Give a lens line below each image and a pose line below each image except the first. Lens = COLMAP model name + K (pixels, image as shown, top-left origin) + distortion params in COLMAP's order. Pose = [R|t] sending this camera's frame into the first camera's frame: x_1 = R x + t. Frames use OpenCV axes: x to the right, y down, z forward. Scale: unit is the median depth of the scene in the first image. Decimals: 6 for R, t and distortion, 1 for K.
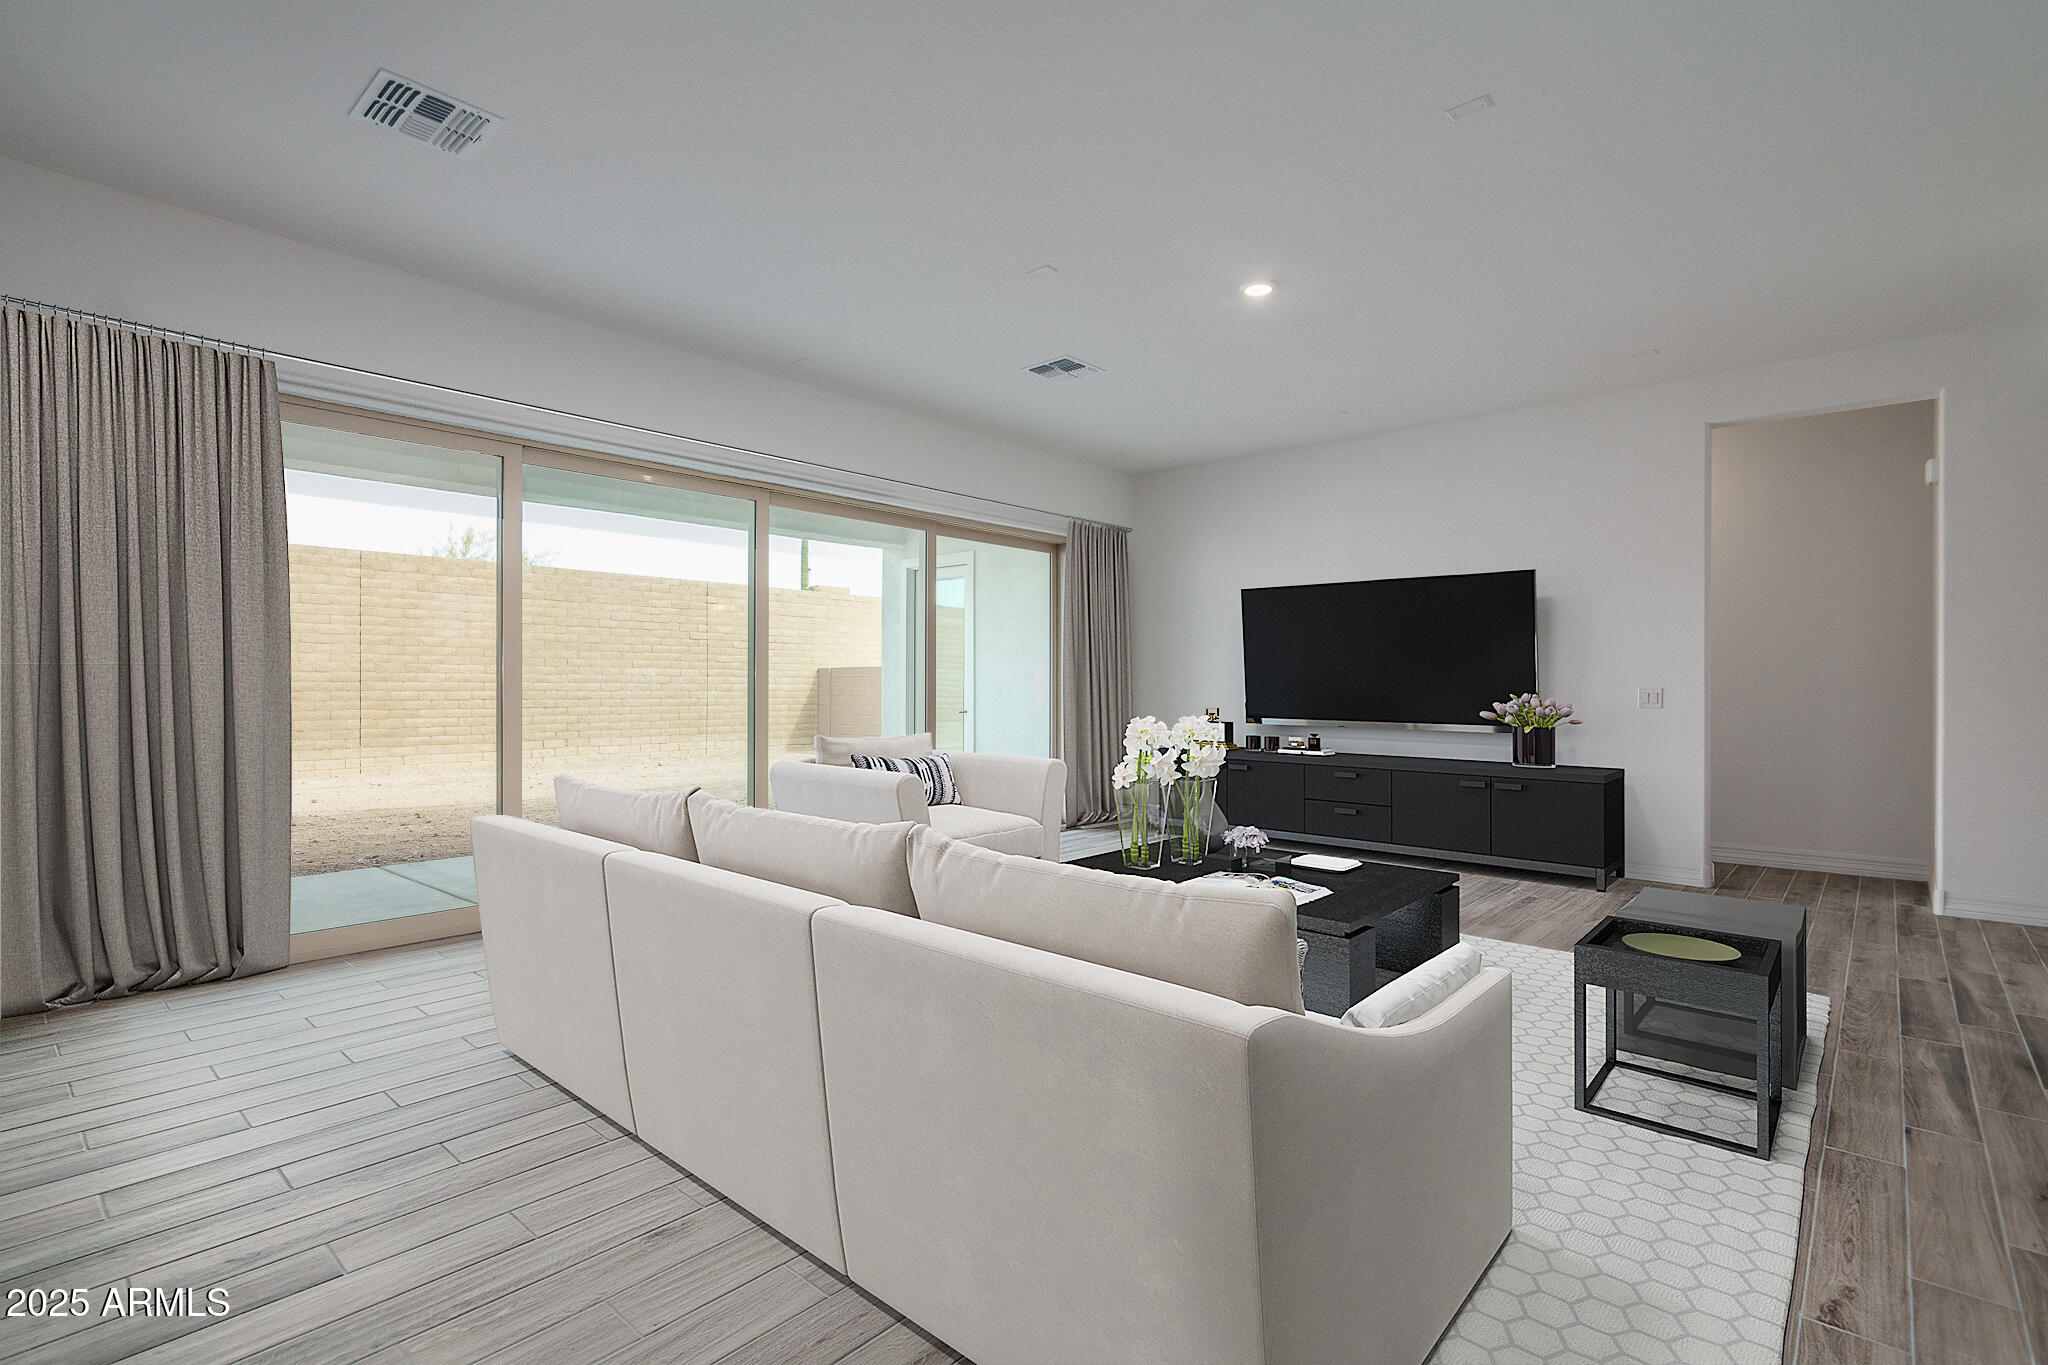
lens RADIAL K [[946.9, 0, 1024.0], [0, 946.9, 682.5], [0, 0, 1]] dist [0.000466, -0.000218]
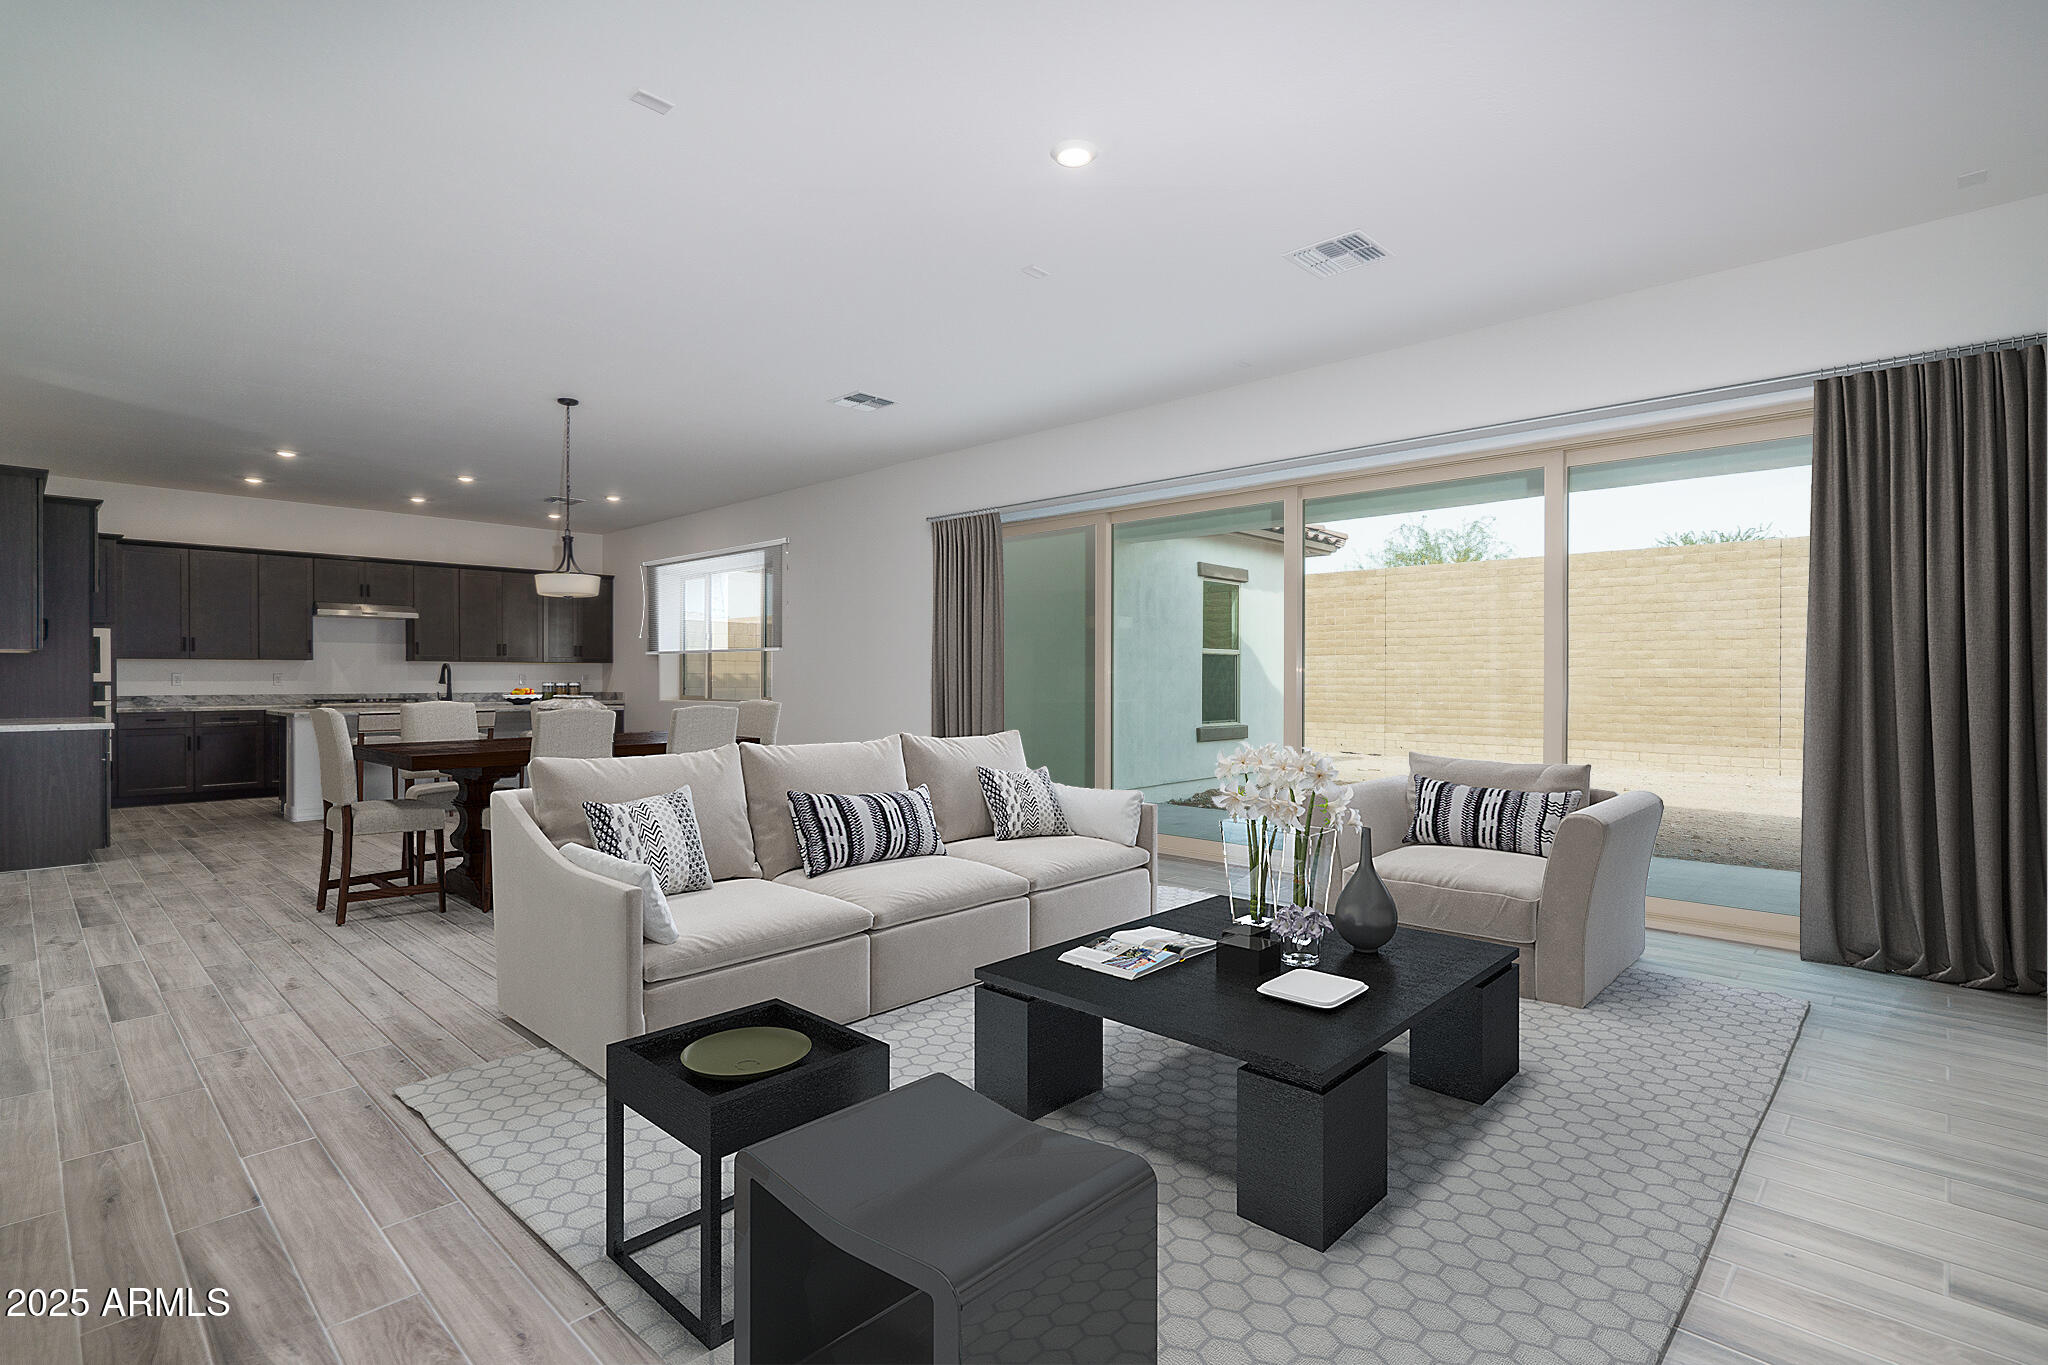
lens RADIAL K [[961.7, 0, 1022.6], [0, 961.7, 687.5], [0, 0, 1]] dist [0.001794, 0.000036]
pose [[-0.017802, 0.008503, -0.999805, 1.330765], [0.000300, 0.999964, 0.008499, 0.002065], [0.999841, -0.000149, -0.017804, 1.271660]]
